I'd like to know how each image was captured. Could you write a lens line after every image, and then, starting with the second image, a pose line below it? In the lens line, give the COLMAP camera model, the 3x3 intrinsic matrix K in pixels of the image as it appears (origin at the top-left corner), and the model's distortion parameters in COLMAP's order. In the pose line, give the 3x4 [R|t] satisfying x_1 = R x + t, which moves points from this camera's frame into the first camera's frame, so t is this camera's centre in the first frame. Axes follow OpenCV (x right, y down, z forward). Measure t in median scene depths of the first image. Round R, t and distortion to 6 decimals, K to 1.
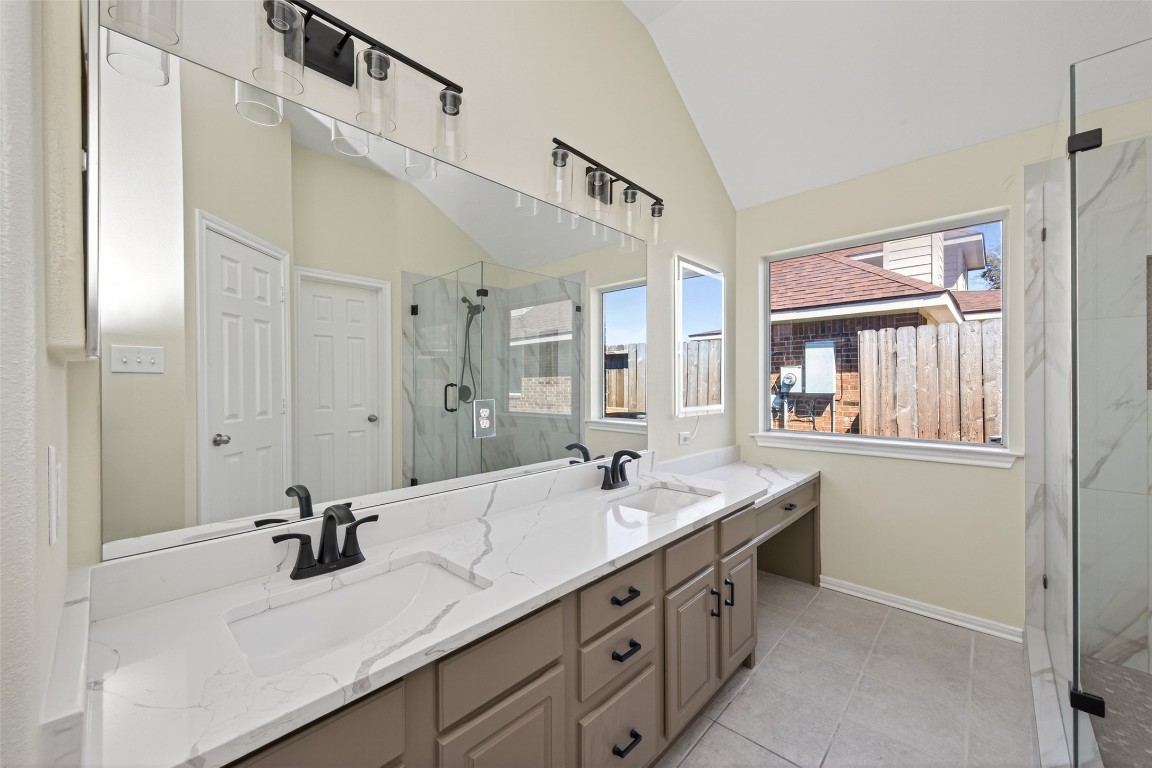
lens RADIAL K [[447.5, 0, 574.2], [0, 447.5, 387.3], [0, 0, 1]] dist [0.007205, -0.000174]
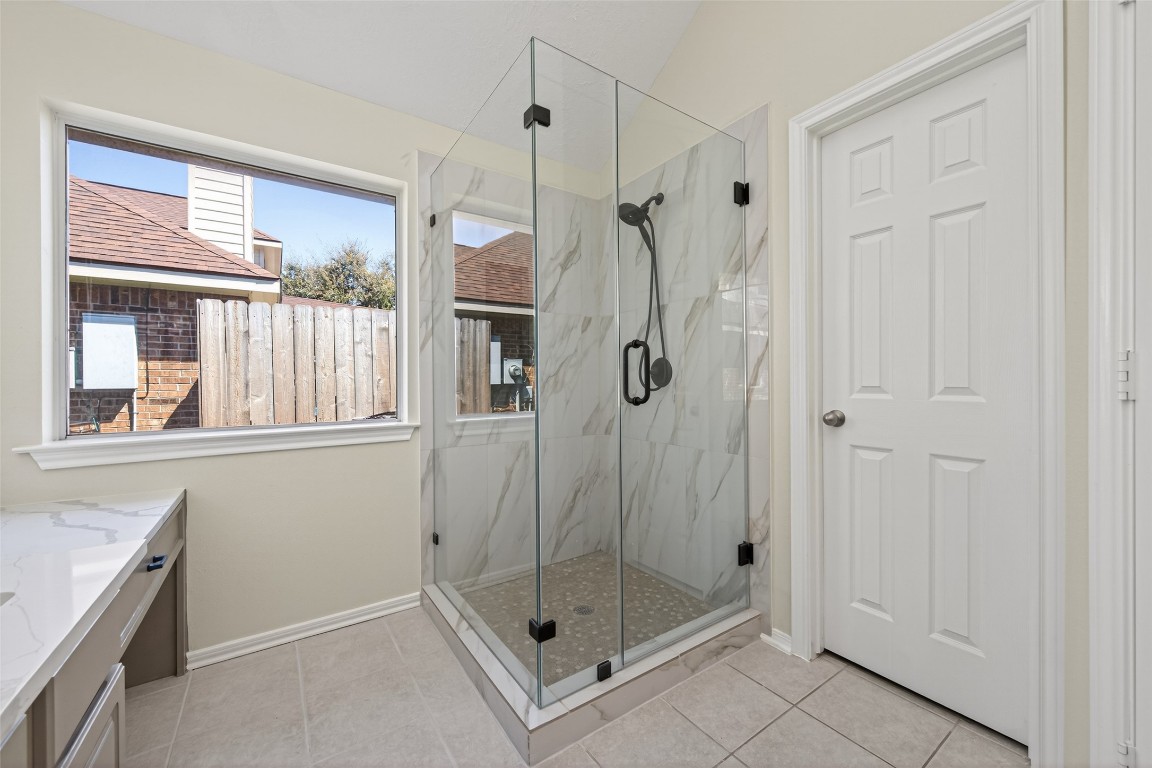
lens RADIAL K [[447.5, 0, 580.6], [0, 447.5, 382.3], [0, 0, 1]] dist [0.007205, -0.000174]
pose [[0.214025, 0.003169, 0.976823, 0.056799], [0.017625, 0.999819, -0.007106, 0.065498], [-0.976669, 0.018738, 0.213931, 0.412089]]
